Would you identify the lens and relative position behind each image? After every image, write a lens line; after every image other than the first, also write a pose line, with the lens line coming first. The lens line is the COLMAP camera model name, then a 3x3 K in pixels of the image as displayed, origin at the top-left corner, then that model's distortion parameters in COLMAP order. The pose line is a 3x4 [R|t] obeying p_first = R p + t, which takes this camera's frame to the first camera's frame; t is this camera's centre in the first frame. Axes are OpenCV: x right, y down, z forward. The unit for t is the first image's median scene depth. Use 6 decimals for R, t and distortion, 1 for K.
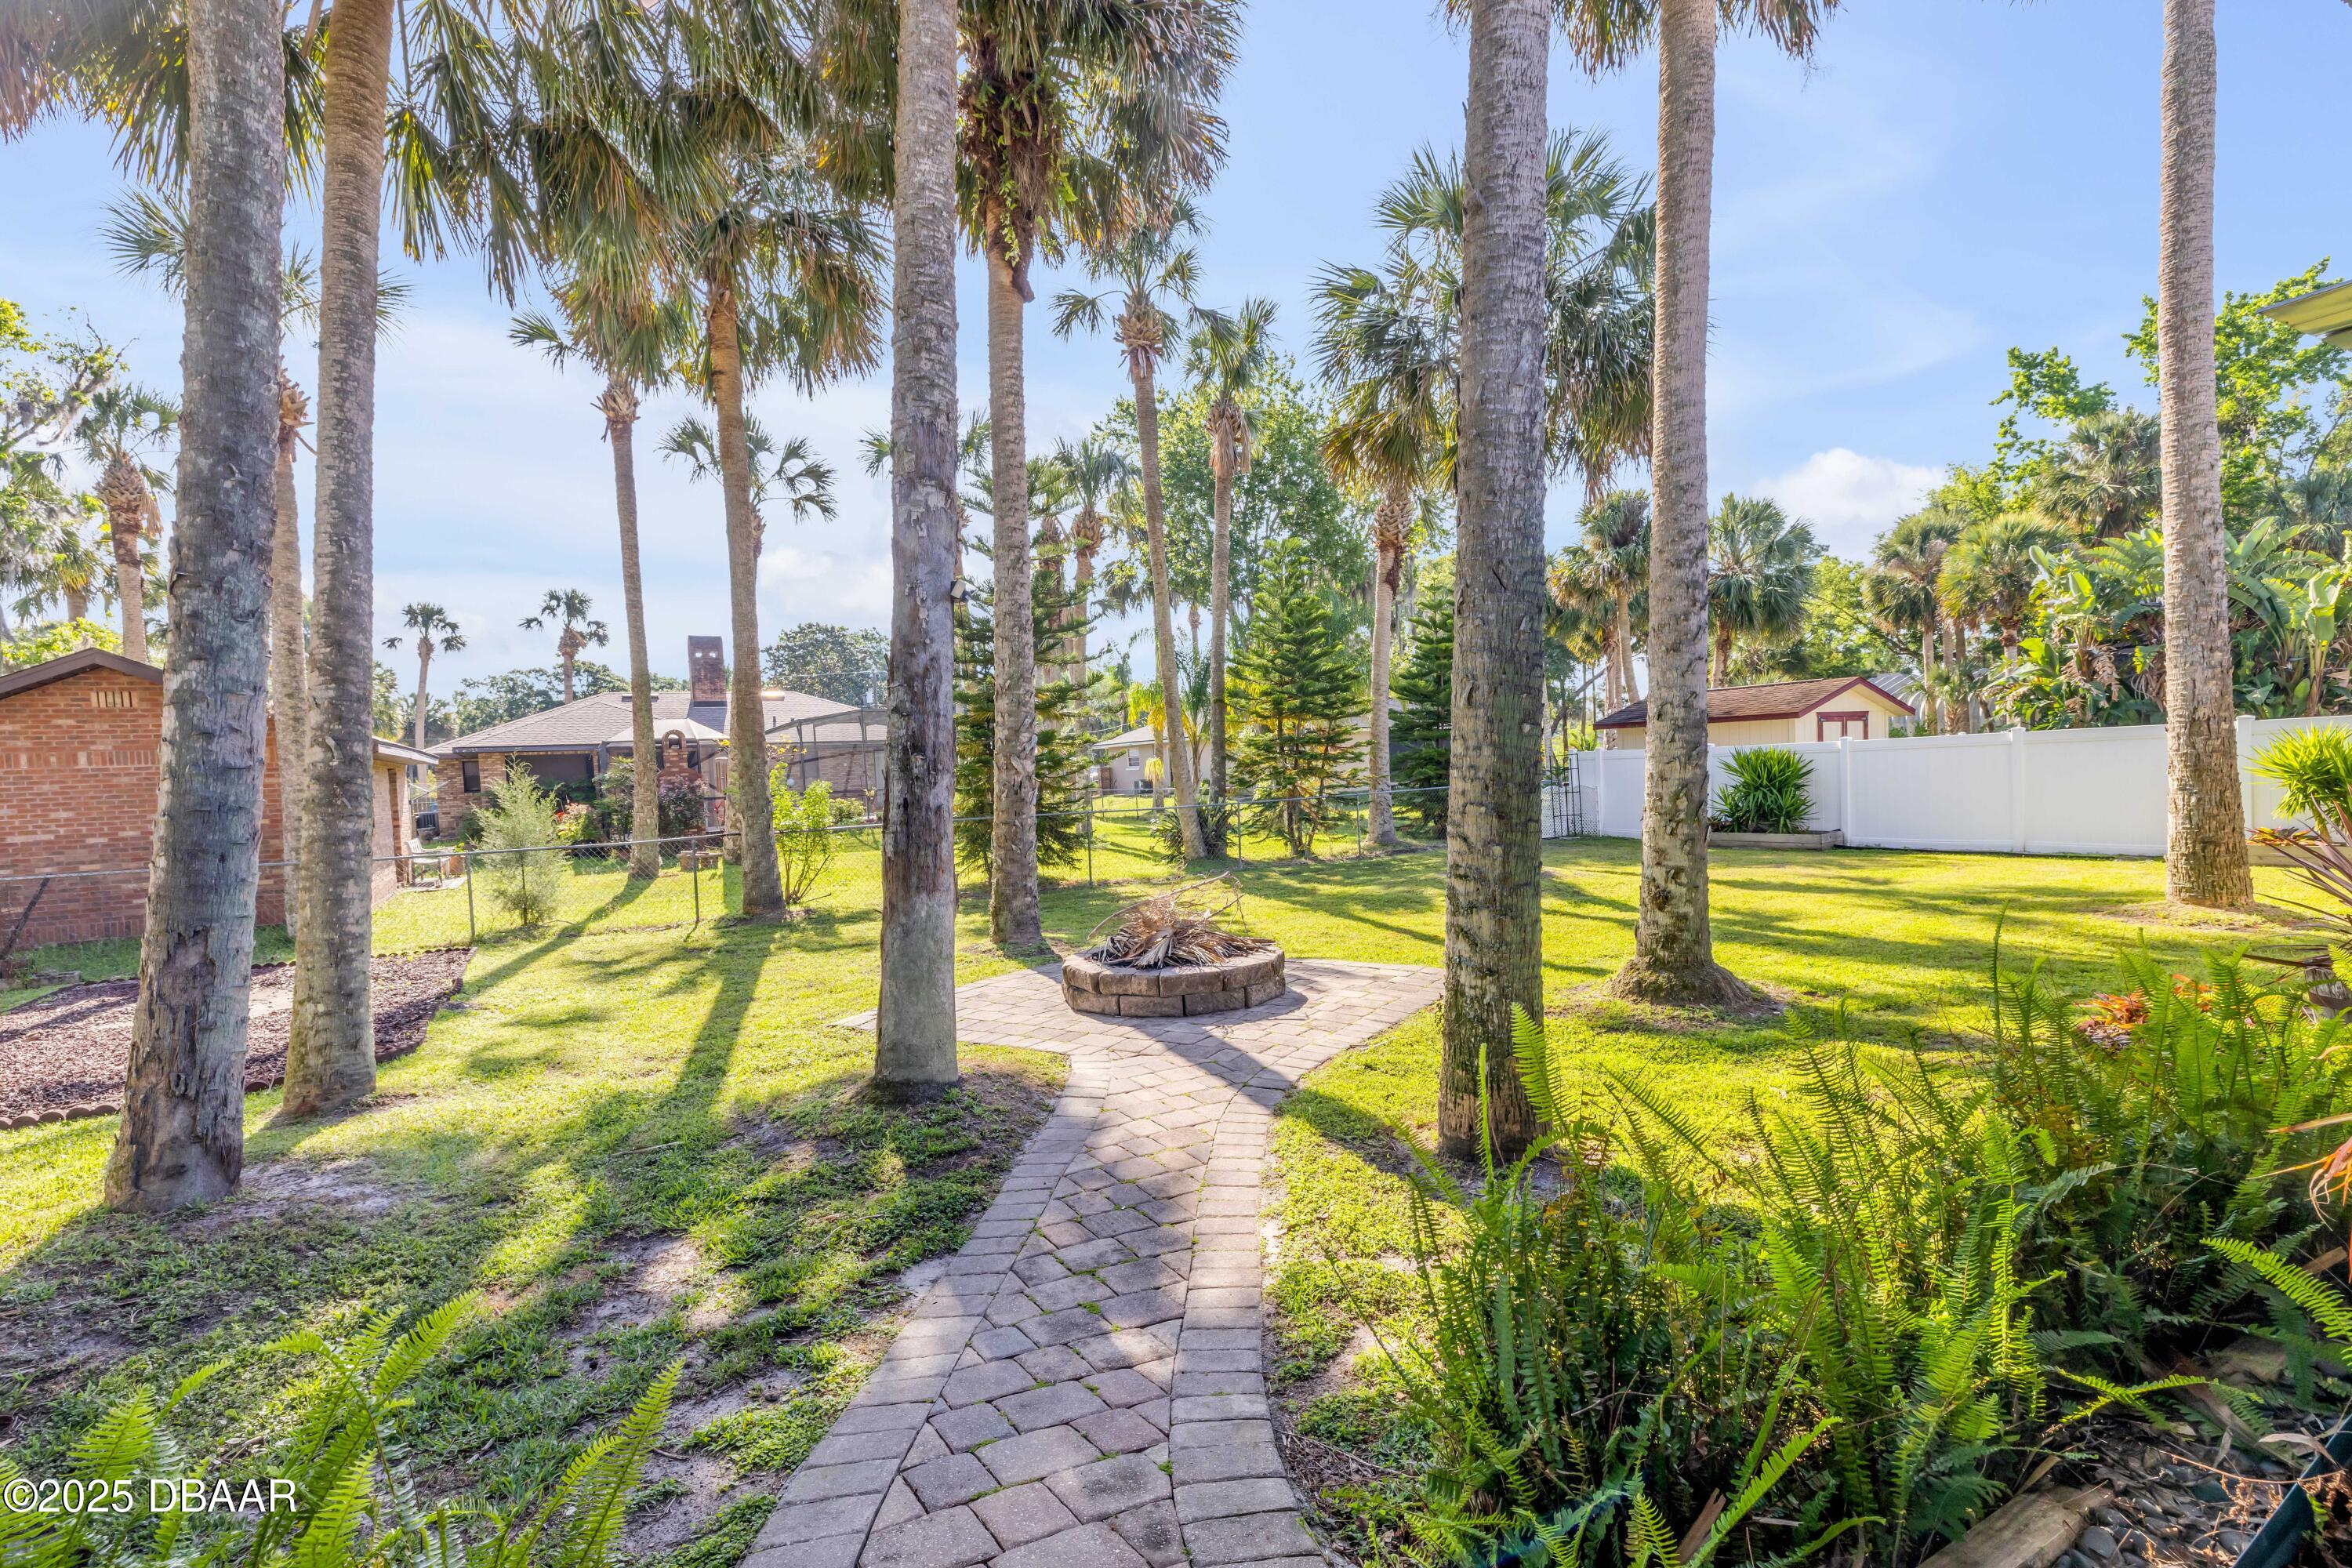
lens RADIAL K [[1066.3, 0, 1130.2], [0, 1066.3, 815.1], [0, 0, 1]] dist [-0.001049, 0.000016]
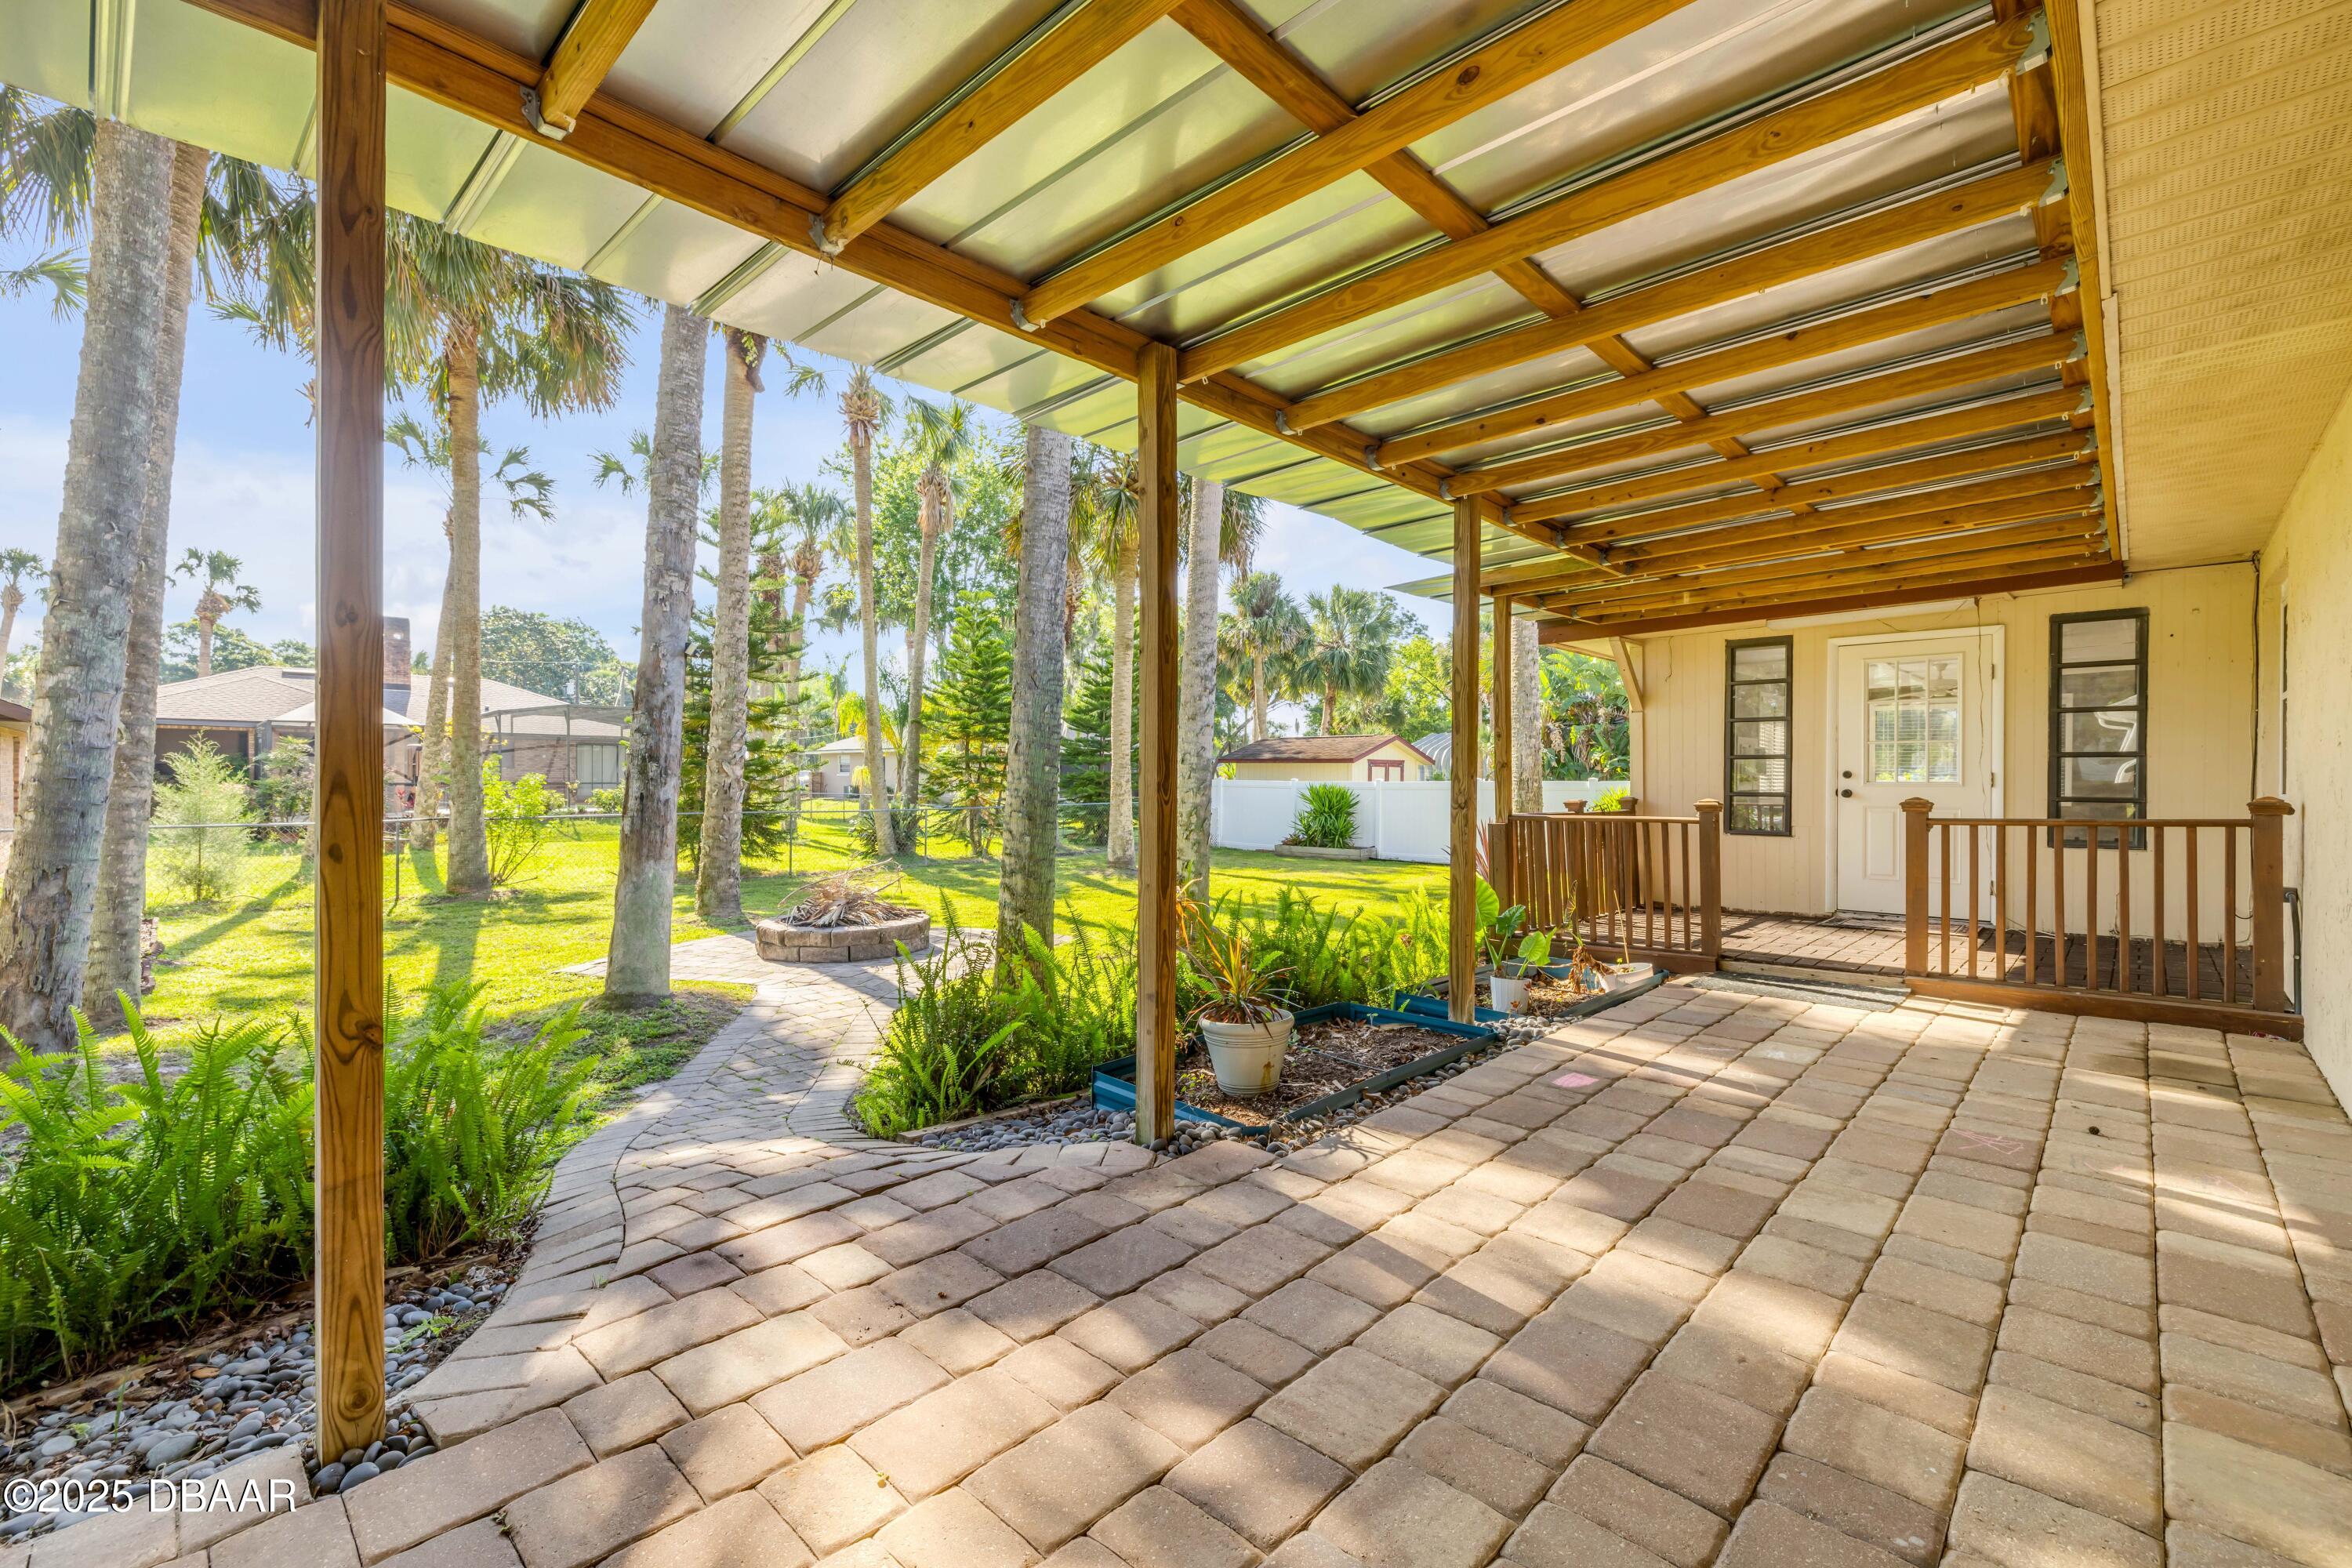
lens RADIAL K [[1019.7, 0, 1151.5], [0, 1019.7, 777.1], [0, 0, 1]] dist [-0.001568, -0.000026]
pose [[0.957329, 0.049189, 0.284785, 0.016012], [-0.035805, 0.998004, -0.052019, 0.002958], [-0.286775, 0.039602, 0.957179, -0.155452]]
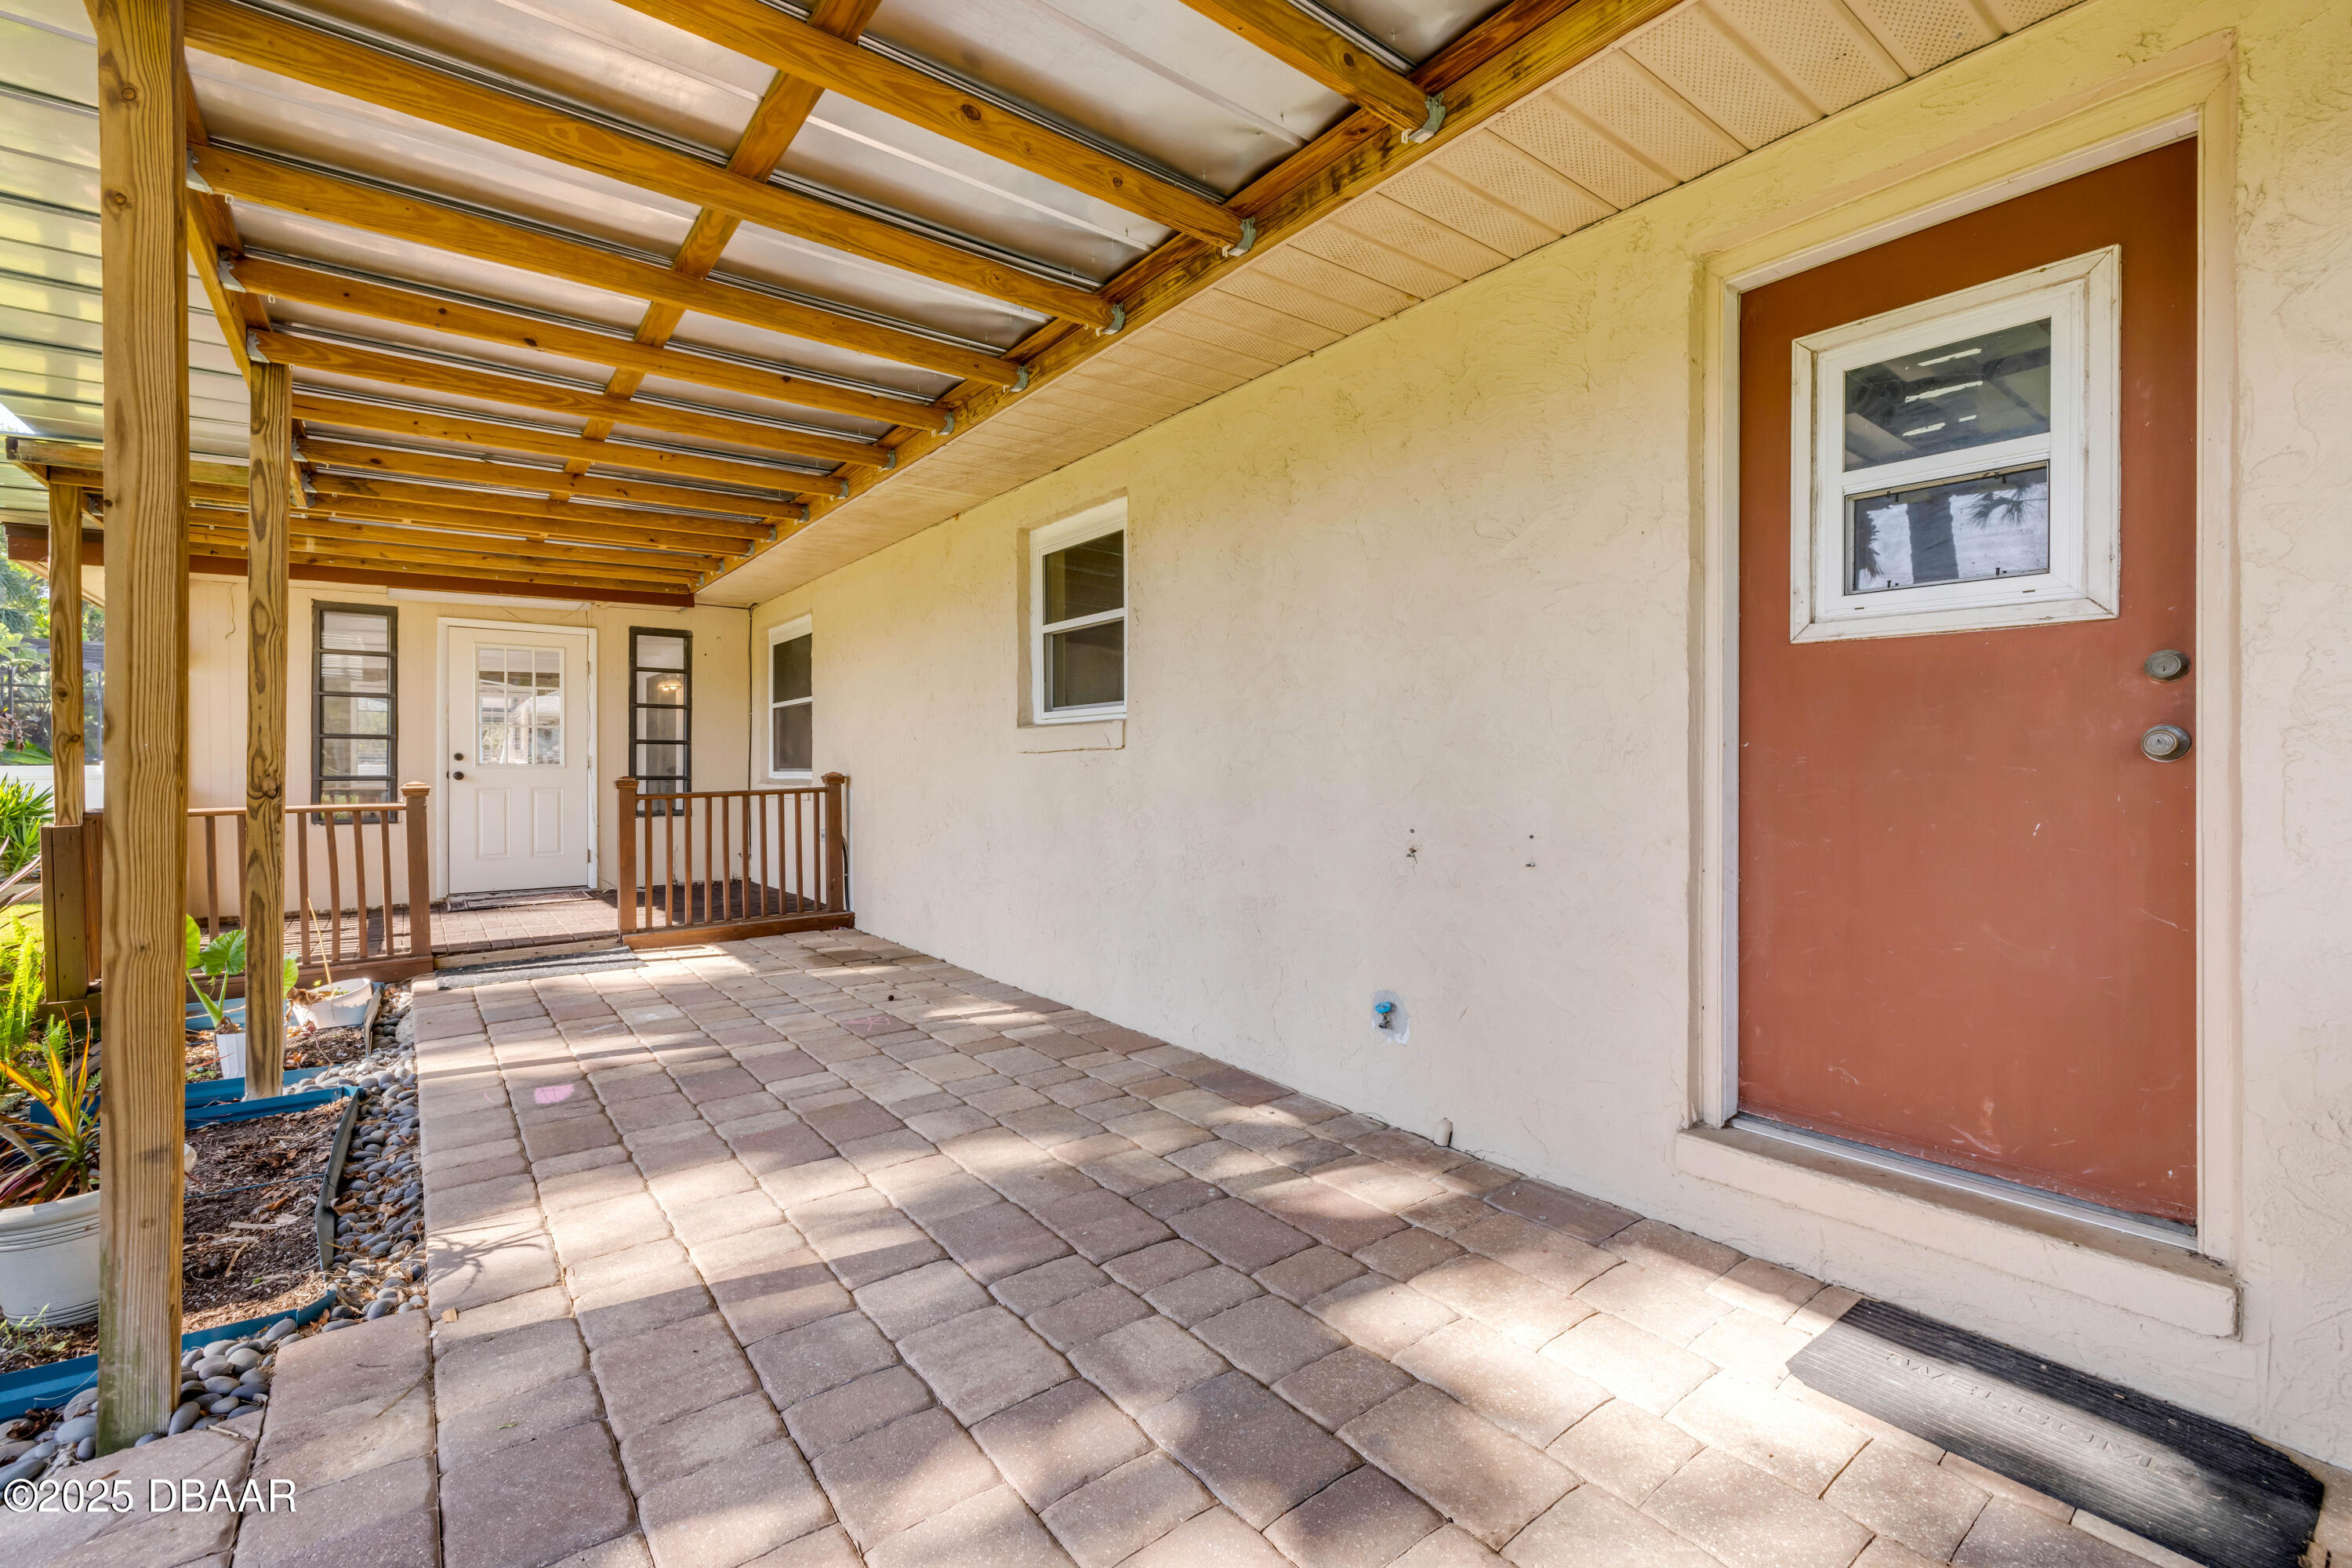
lens RADIAL K [[1005.7, 0, 1182.8], [0, 1005.7, 763.2], [0, 0, 1]] dist [0.003842, 0.000325]
pose [[-0.155663, 0.049253, 0.986582, -0.046882], [0.046836, 0.998001, -0.042433, 0.003925], [-0.986699, 0.039603, -0.157658, -0.057009]]
